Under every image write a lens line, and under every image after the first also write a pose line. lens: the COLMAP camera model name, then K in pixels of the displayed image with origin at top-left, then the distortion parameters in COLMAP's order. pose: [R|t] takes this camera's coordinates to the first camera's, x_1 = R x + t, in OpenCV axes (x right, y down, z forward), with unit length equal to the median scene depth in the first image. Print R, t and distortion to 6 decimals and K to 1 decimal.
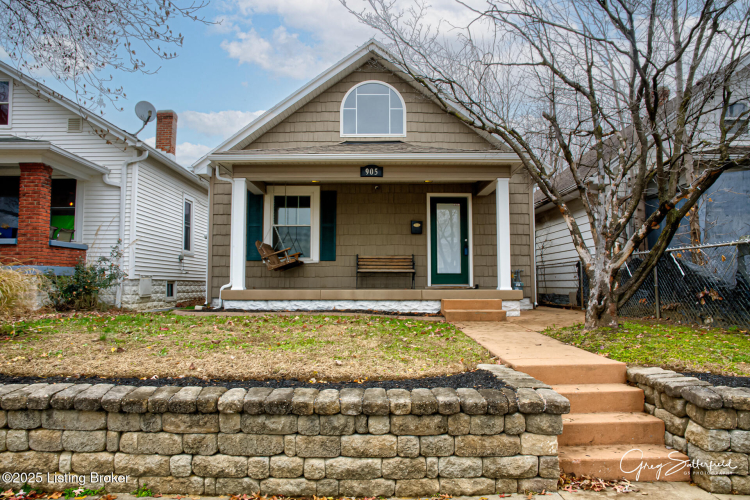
lens RADIAL K [[546.4, 0, 375.0], [0, 546.4, 250.0], [0, 0, 1]] dist [-0.109879, -0.000200]
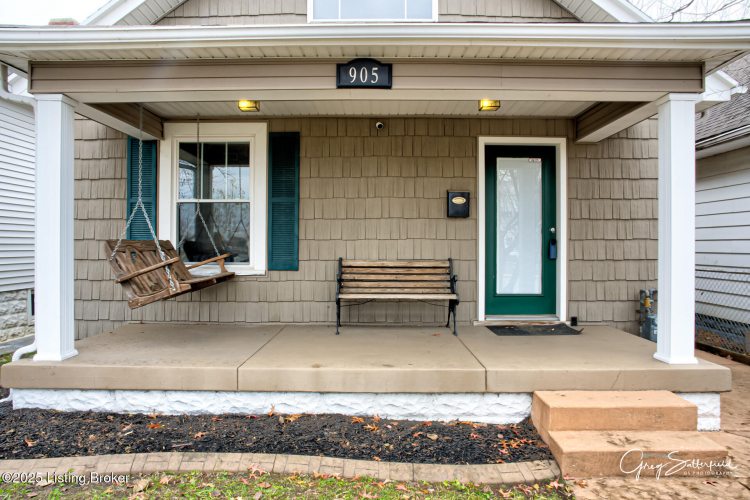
lens RADIAL K [[546.4, 0, 375.0], [0, 546.4, 250.0], [0, 0, 1]] dist [-0.109879, -0.000200]
pose [[0.999860, 0.002636, -0.016506, 0.007707], [-0.001439, 0.997395, 0.072121, -0.035934], [0.016653, -0.072087, 0.997259, 0.493699]]
